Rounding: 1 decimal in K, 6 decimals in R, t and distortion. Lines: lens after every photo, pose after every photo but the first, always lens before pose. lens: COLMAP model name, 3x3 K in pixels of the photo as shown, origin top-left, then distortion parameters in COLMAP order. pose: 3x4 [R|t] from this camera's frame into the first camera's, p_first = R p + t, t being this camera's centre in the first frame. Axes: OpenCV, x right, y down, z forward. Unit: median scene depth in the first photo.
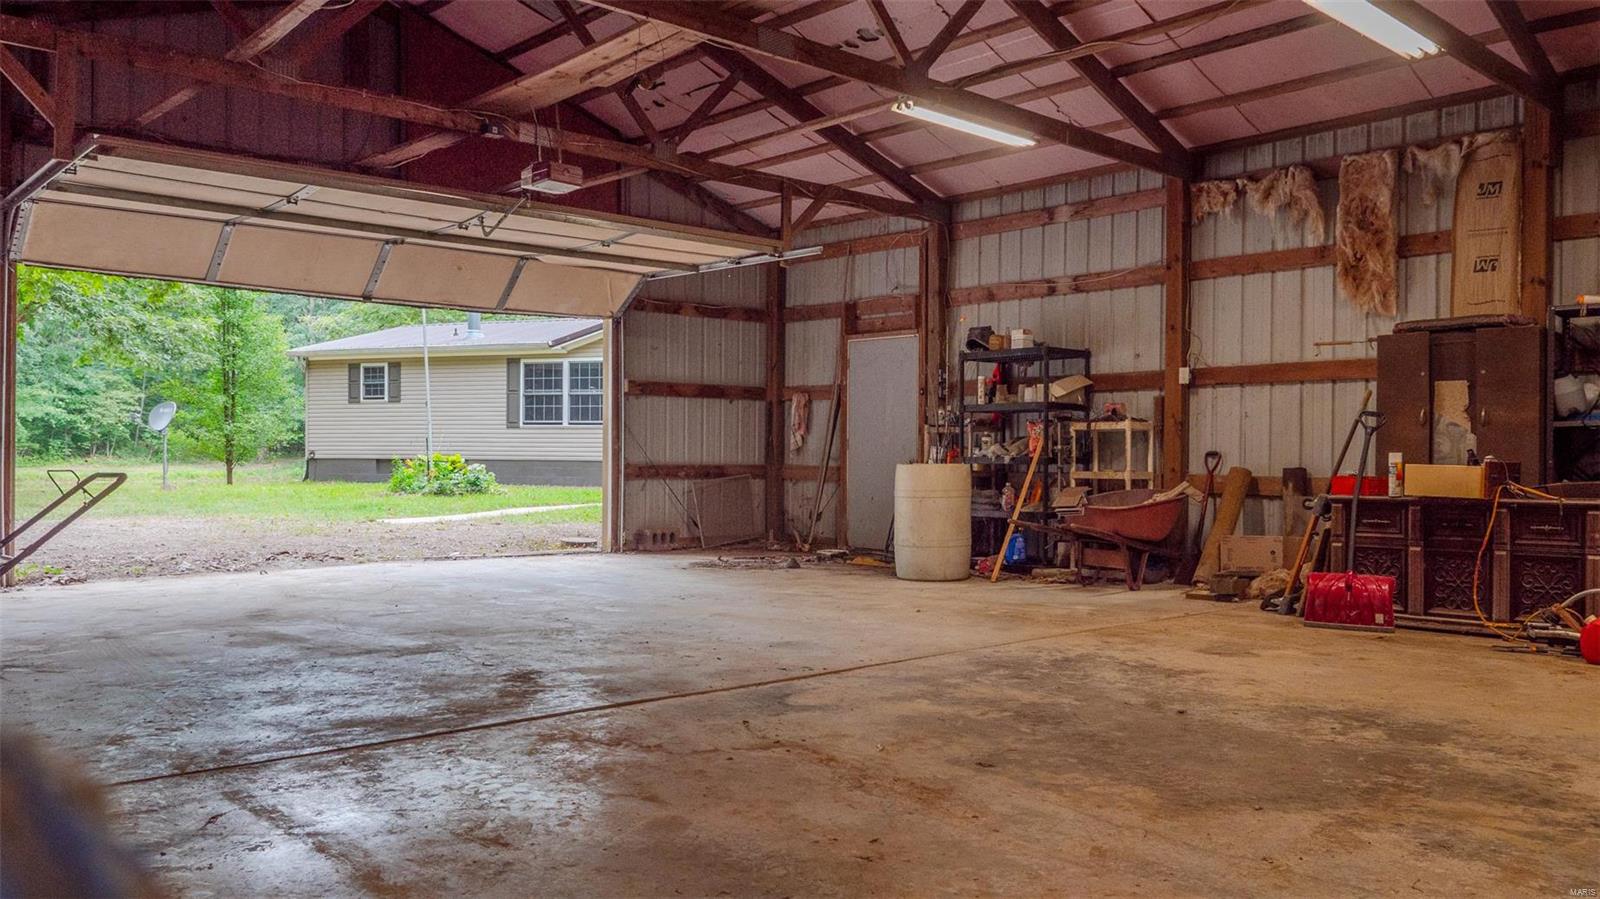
lens RADIAL K [[1218.0, 0, 798.6], [0, 1218.0, 457.1], [0, 0, 1]] dist [0.000521, 0.000568]
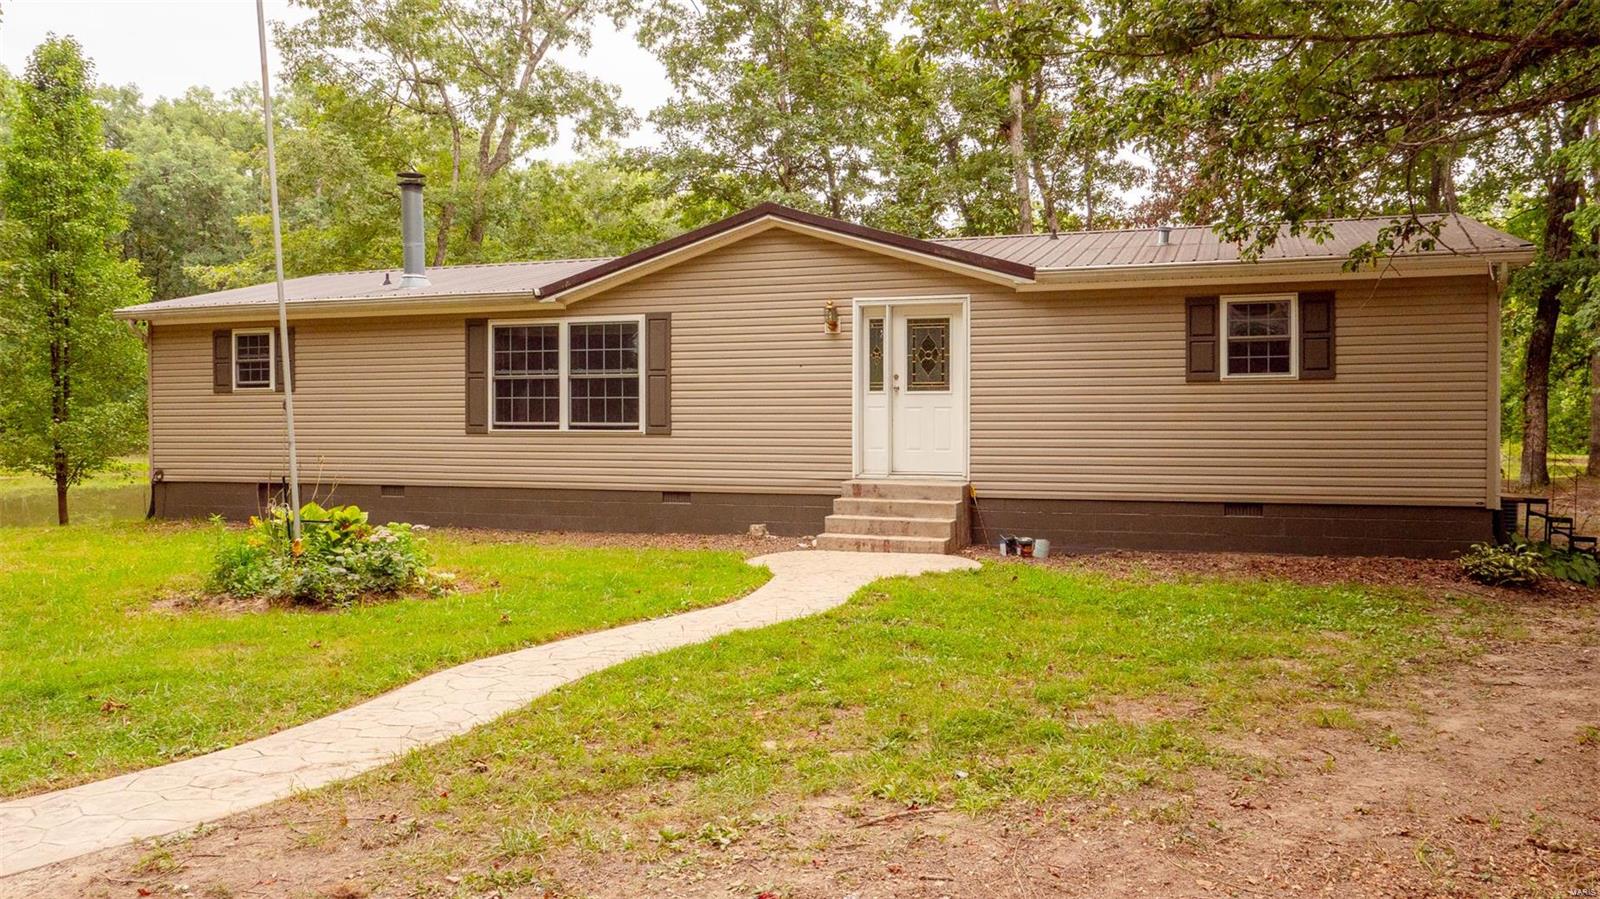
lens RADIAL K [[1218.0, 0, 800.7], [0, 1218.0, 440.2], [0, 0, 1]] dist [0.000521, 0.000568]
pose [[0.999910, -0.007760, 0.010984, -0.080721], [0.007647, 0.999918, 0.010295, -0.025997], [-0.011063, -0.010210, 0.999887, 0.395373]]
